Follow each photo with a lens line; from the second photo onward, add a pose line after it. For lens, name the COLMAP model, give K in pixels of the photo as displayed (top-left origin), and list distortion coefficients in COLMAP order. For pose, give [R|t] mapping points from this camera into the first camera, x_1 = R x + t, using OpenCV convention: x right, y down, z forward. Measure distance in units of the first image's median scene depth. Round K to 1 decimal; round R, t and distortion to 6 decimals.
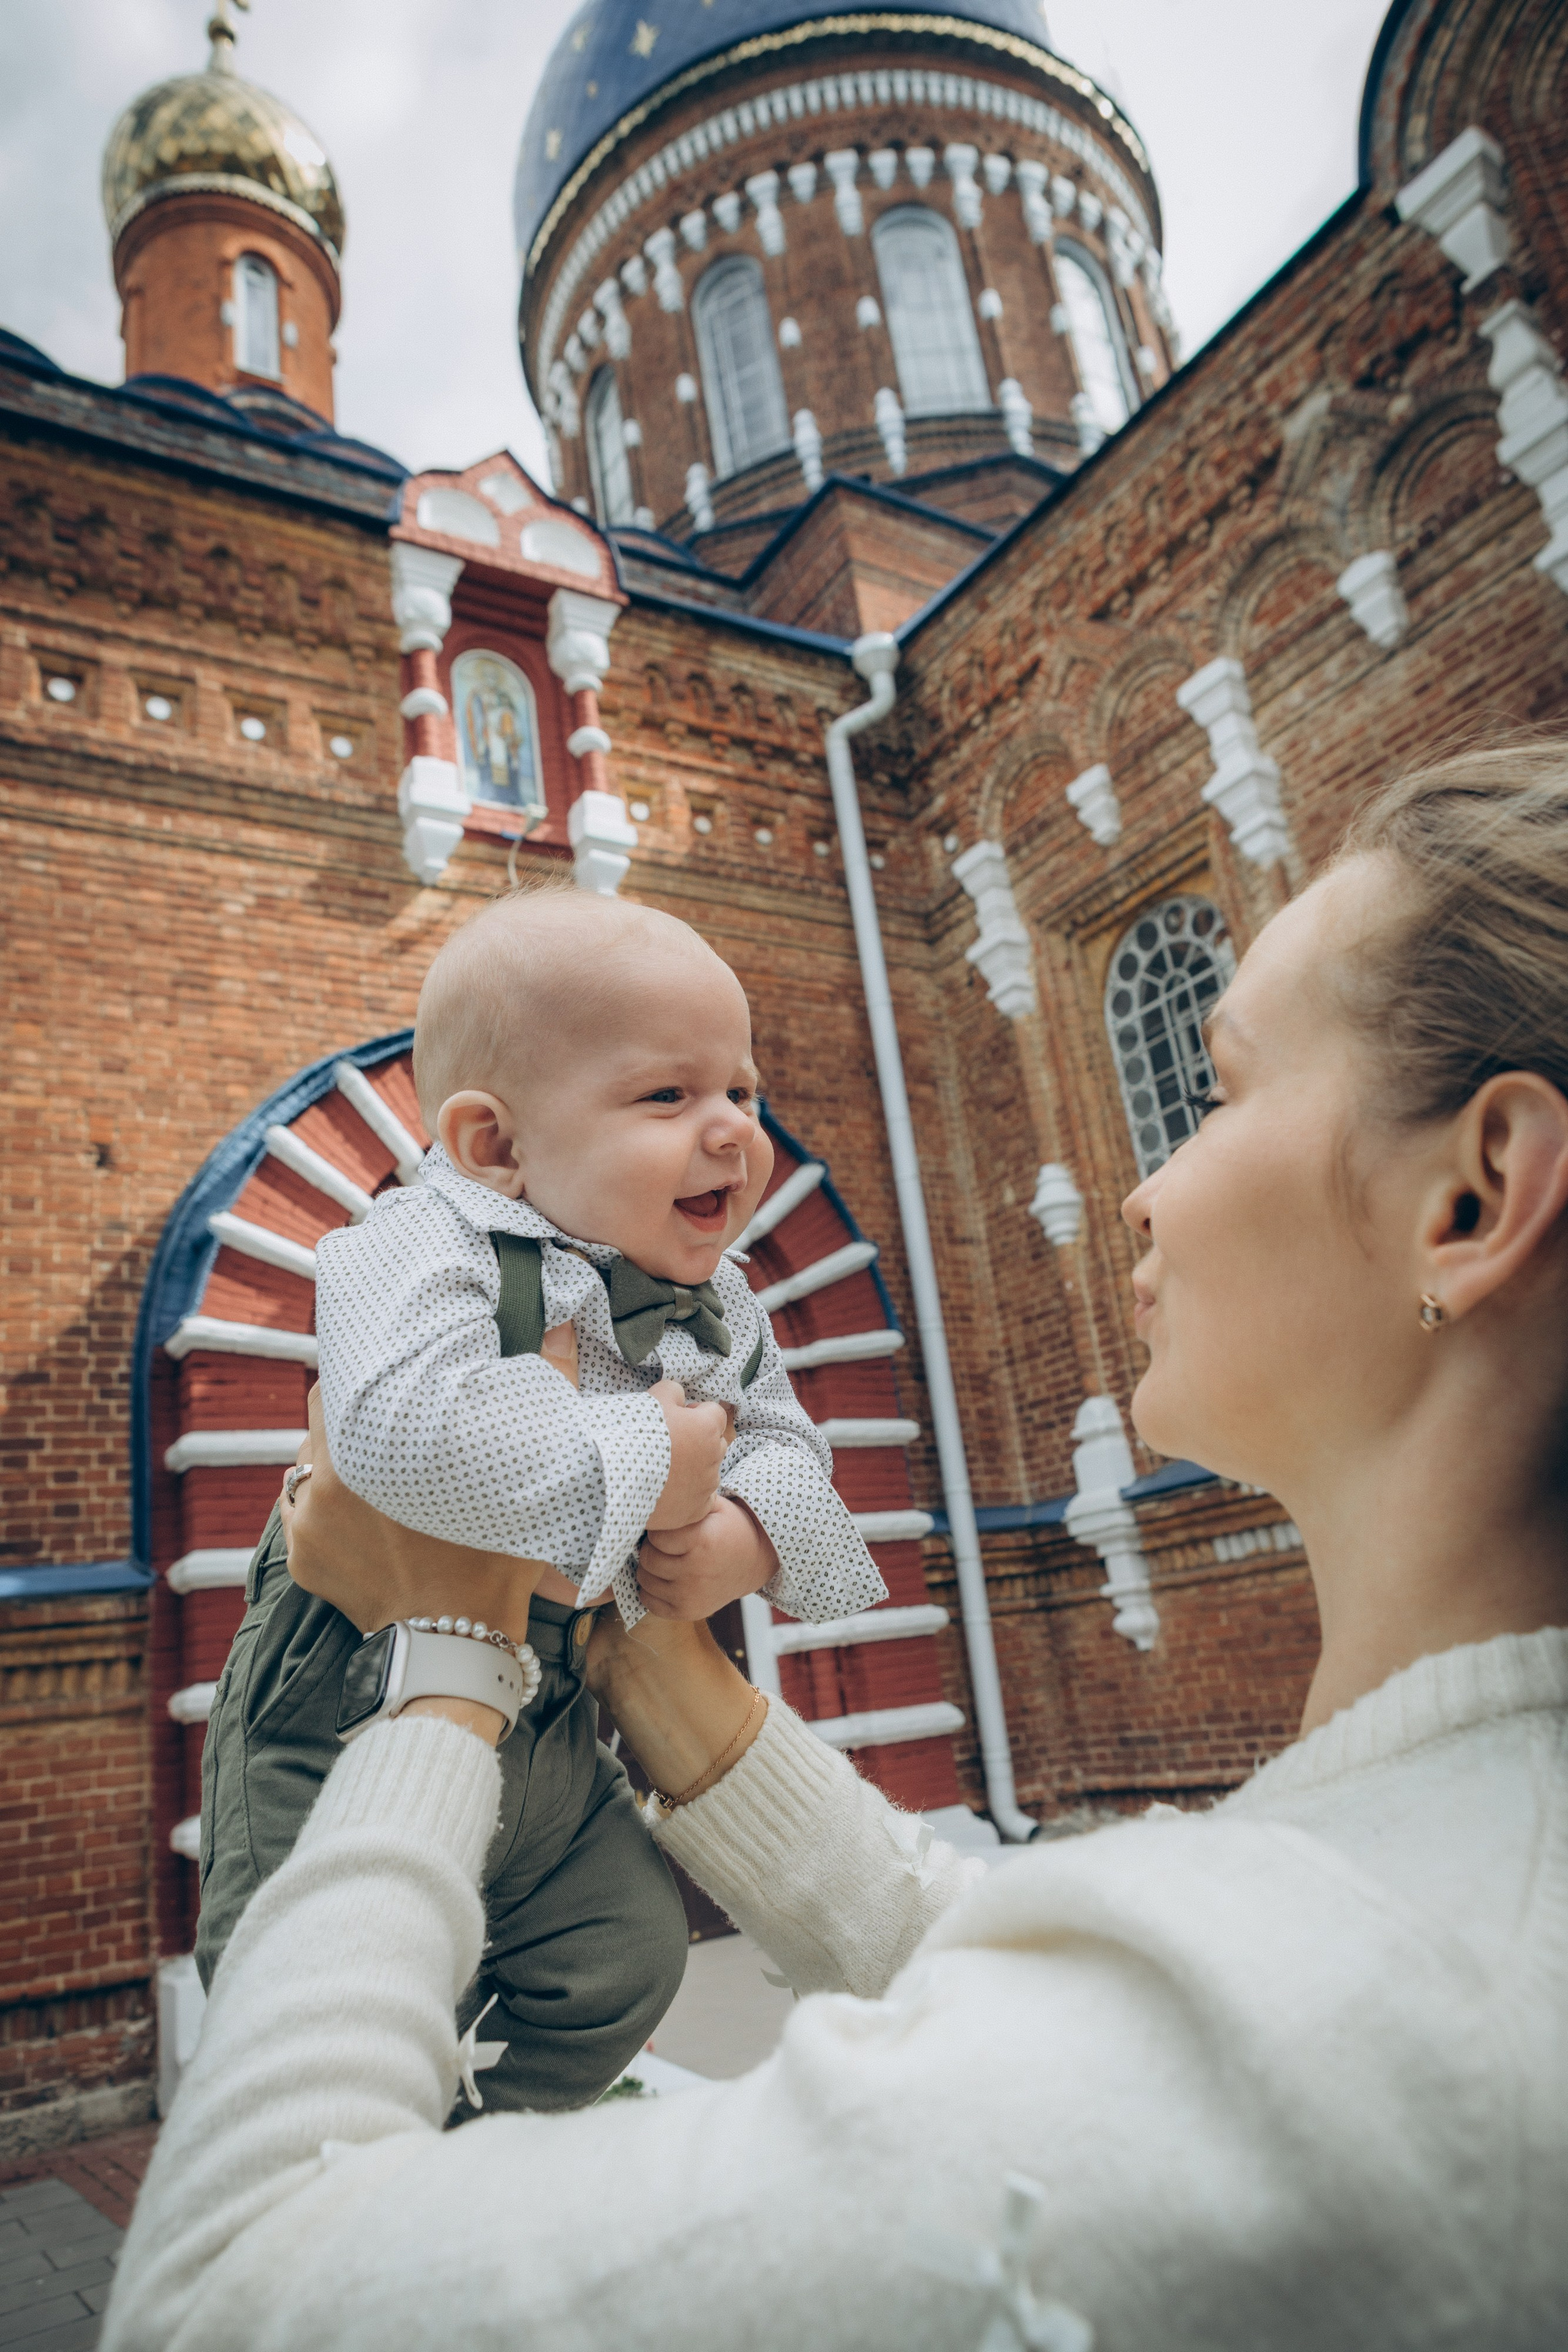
lens RADIAL K [[1632.5, 0, 830.7], [0, 1632.5, 1132.2], [0, 0, 1]] dist [-0.035816, 0.021972]
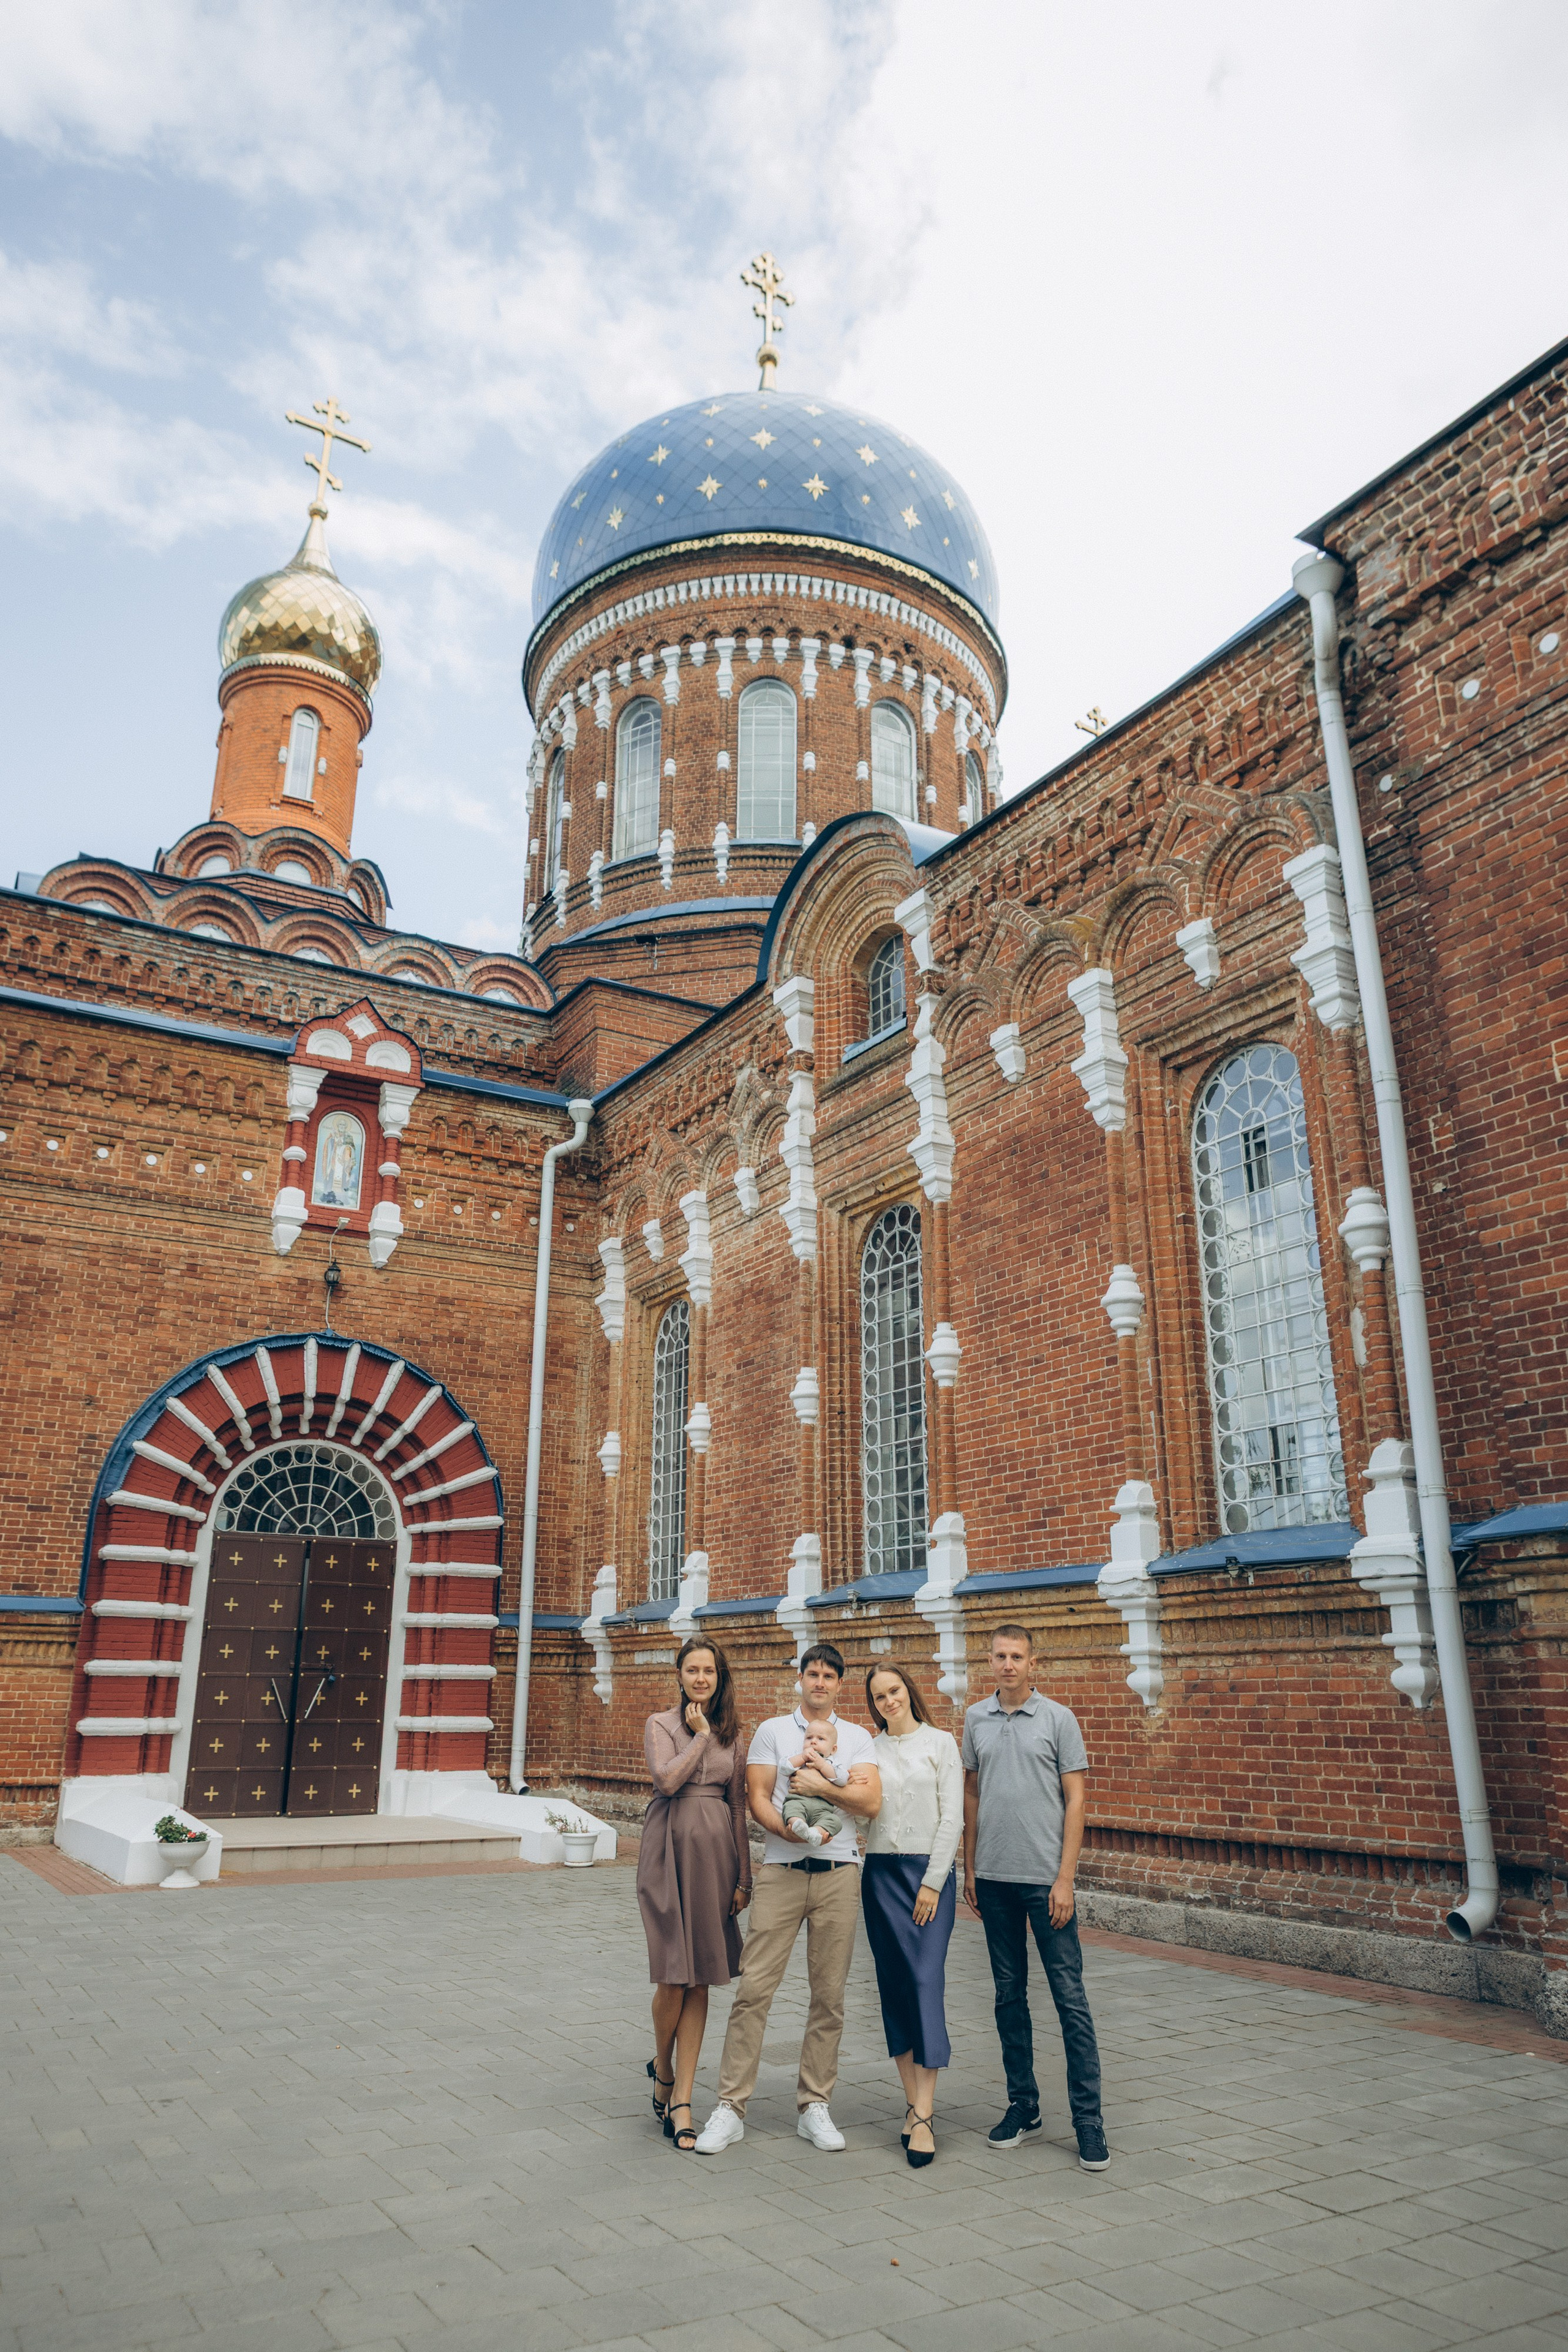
lens RADIAL K [[1632.5, 0, 833.0], [0, 1632.5, 1139.2], [0, 0, 1]] dist [-0.035816, 0.021972]
pose [[0.991120, 0.111980, -0.071704, 0.496584], [-0.112247, 0.993680, 0.000316, -0.347206], [0.071286, 0.007735, 0.997426, -0.827402]]
